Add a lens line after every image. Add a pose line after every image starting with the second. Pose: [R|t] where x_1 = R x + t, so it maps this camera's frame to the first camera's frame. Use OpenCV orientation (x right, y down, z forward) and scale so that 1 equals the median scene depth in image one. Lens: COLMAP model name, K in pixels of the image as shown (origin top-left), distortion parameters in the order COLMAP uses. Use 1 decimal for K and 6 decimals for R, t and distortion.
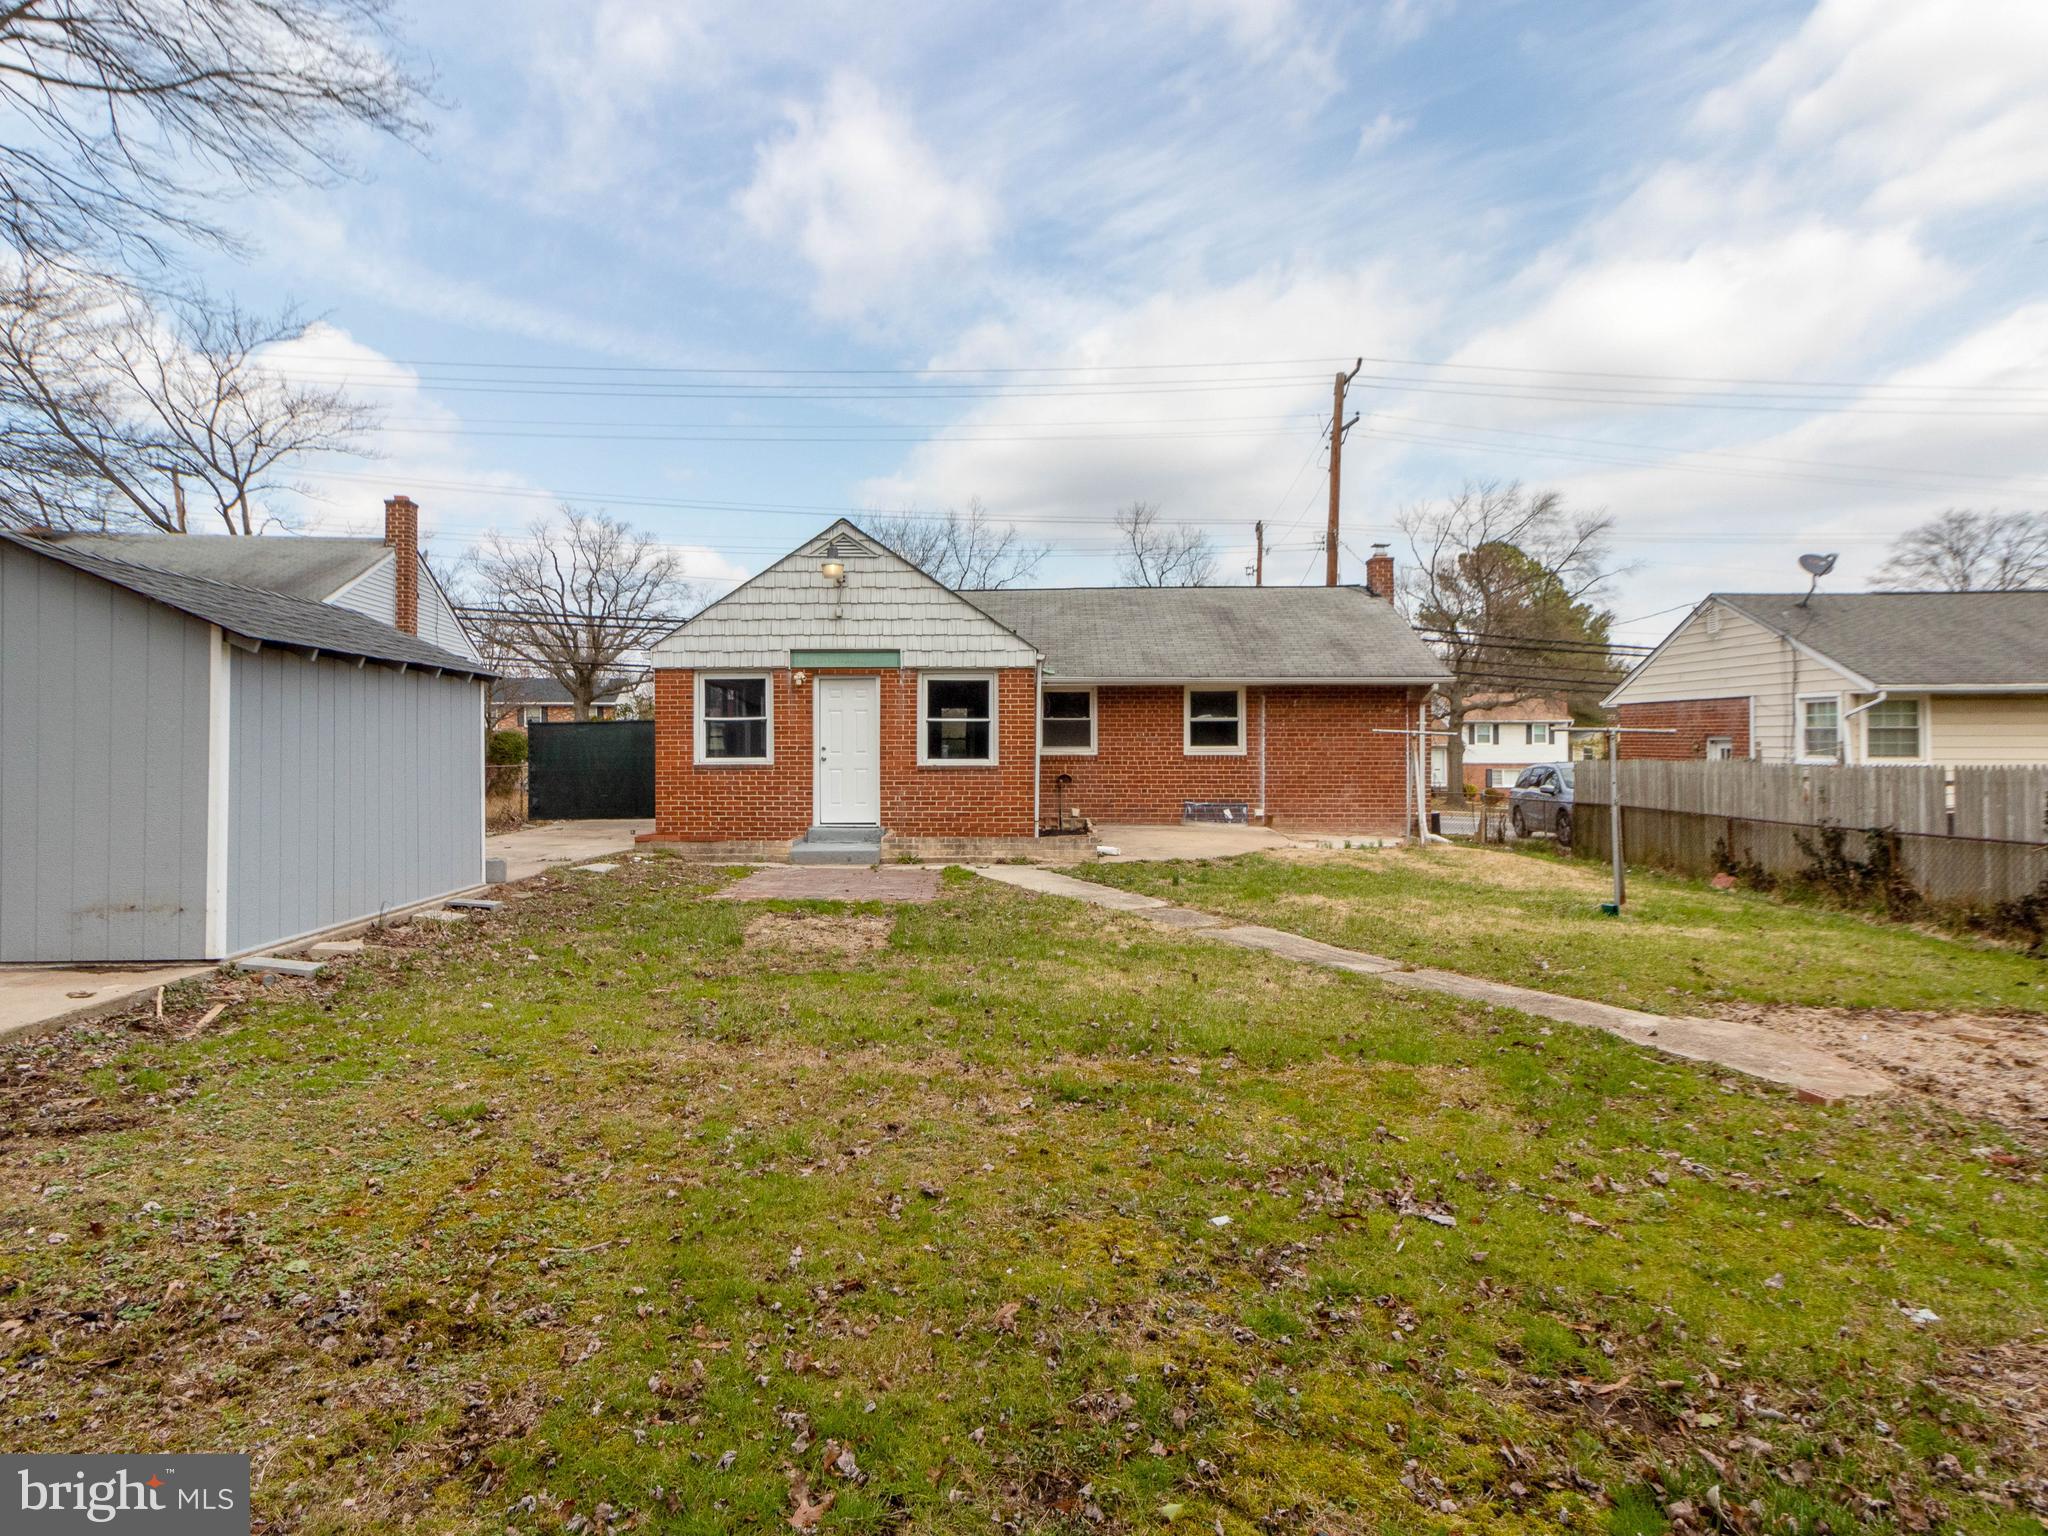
lens RADIAL K [[1232.0, 0, 1096.3], [0, 1232.0, 740.0], [0, 0, 1]] dist [0.010854, -0.002610]
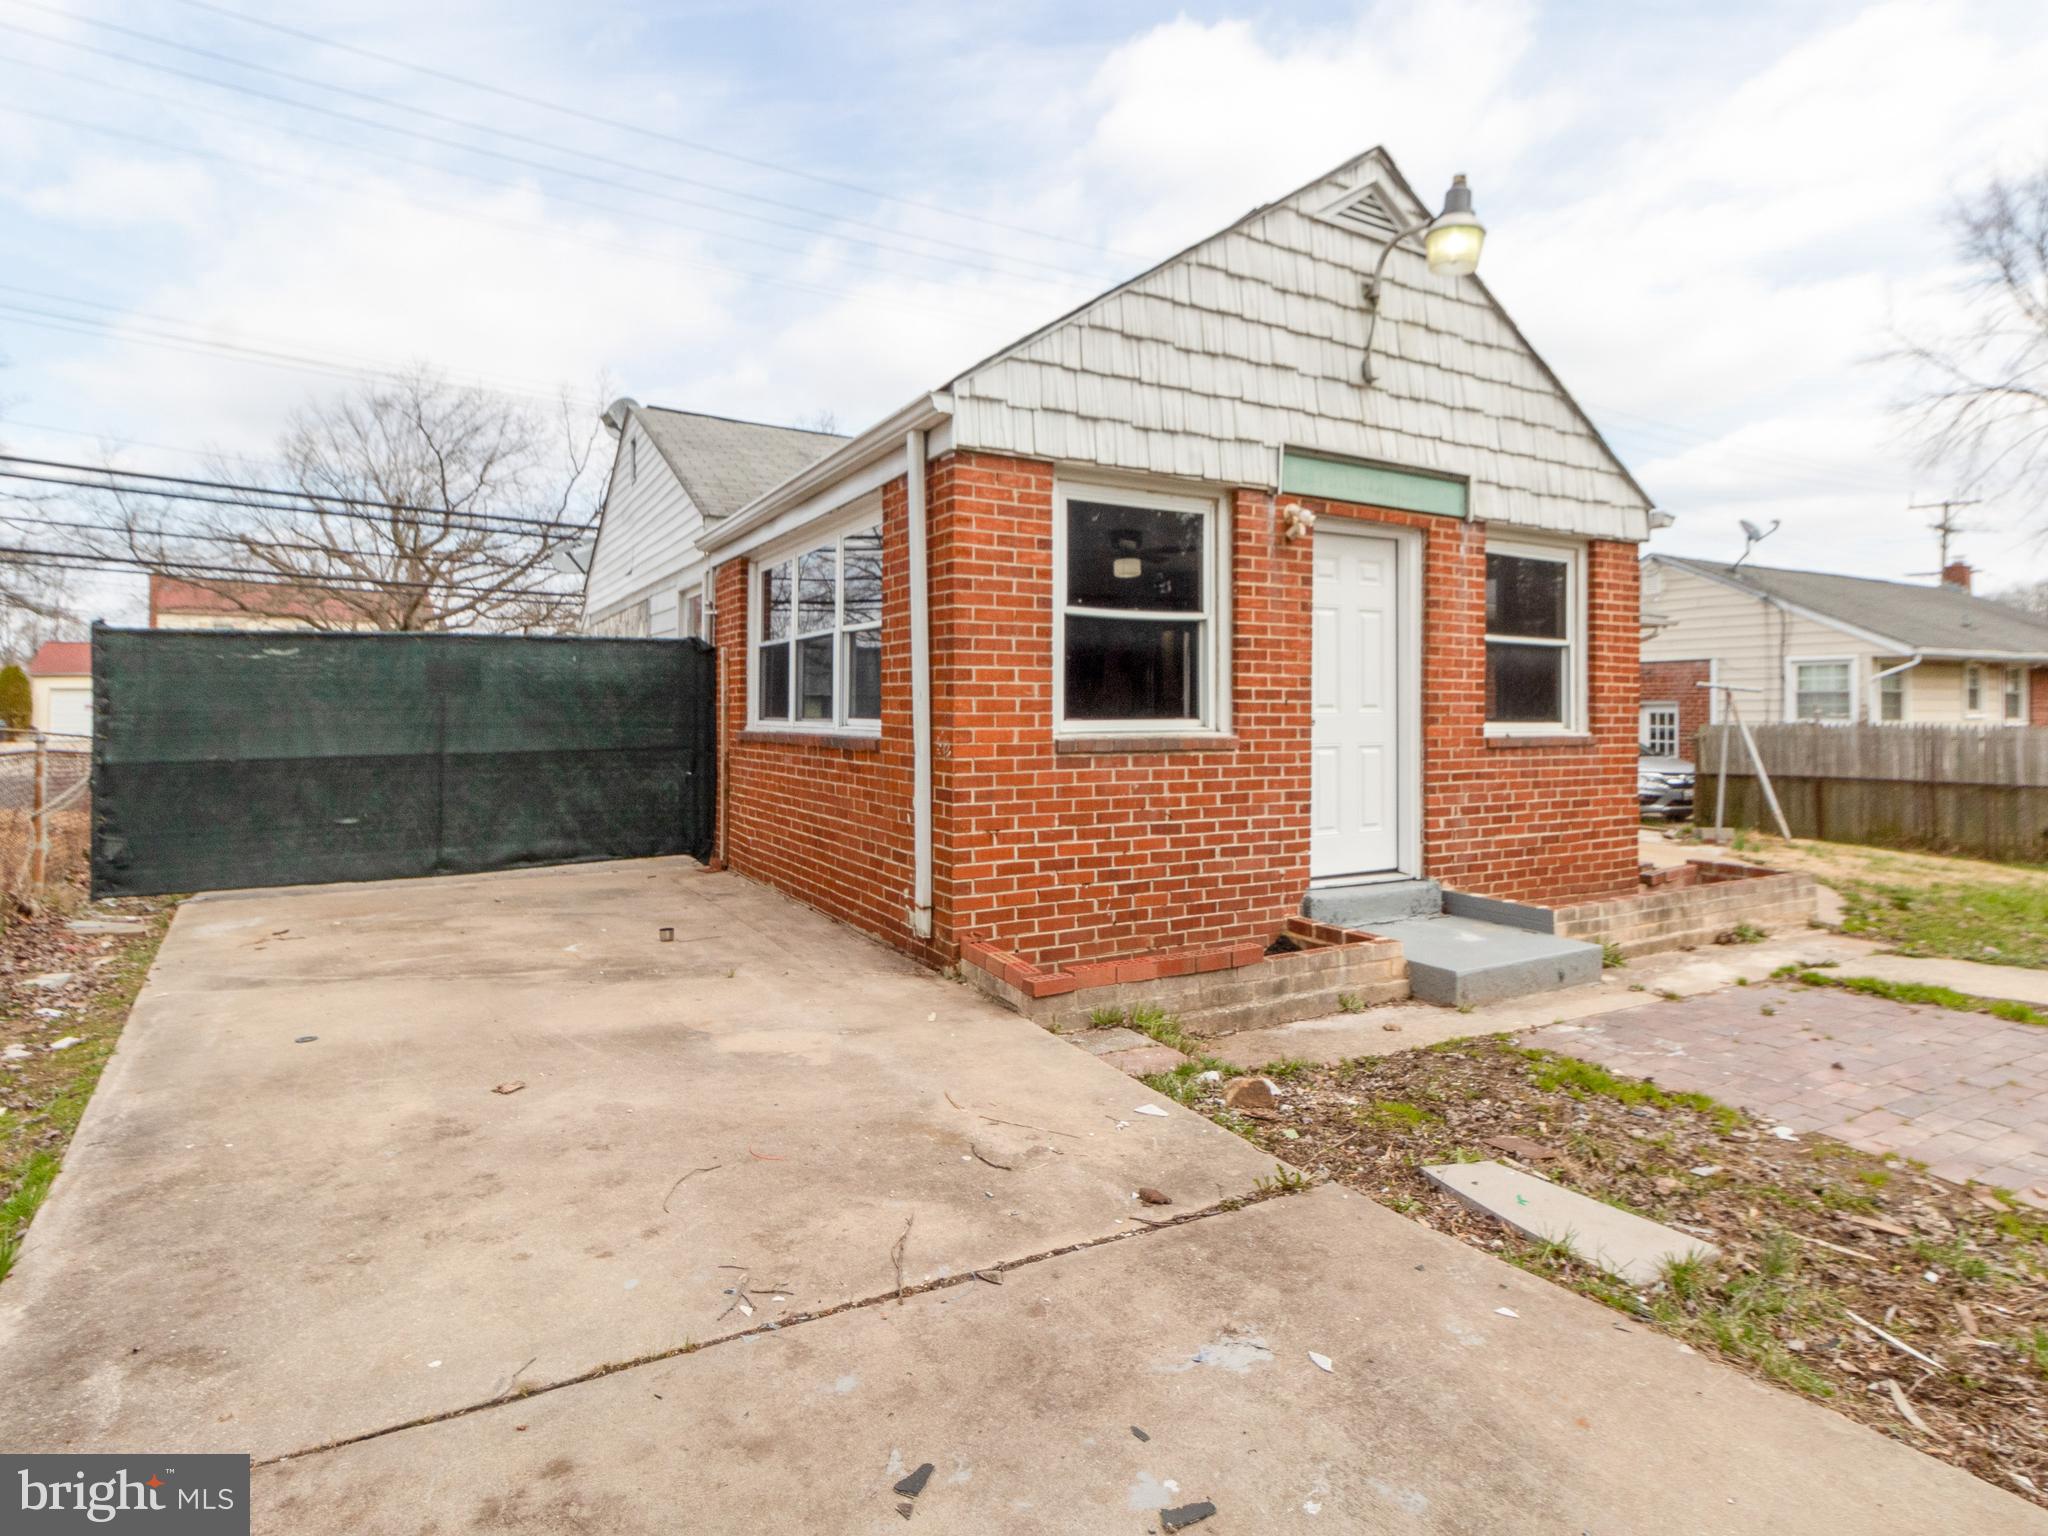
lens RADIAL K [[1068.9, 0, 1030.9], [0, 1068.9, 709.3], [0, 0, 1]] dist [0.007687, 0.001450]
pose [[0.837154, 0.006829, 0.546924, -0.499132], [-0.008282, 0.999966, 0.000192, 0.011783], [-0.546904, -0.004691, 0.837182, 0.755822]]
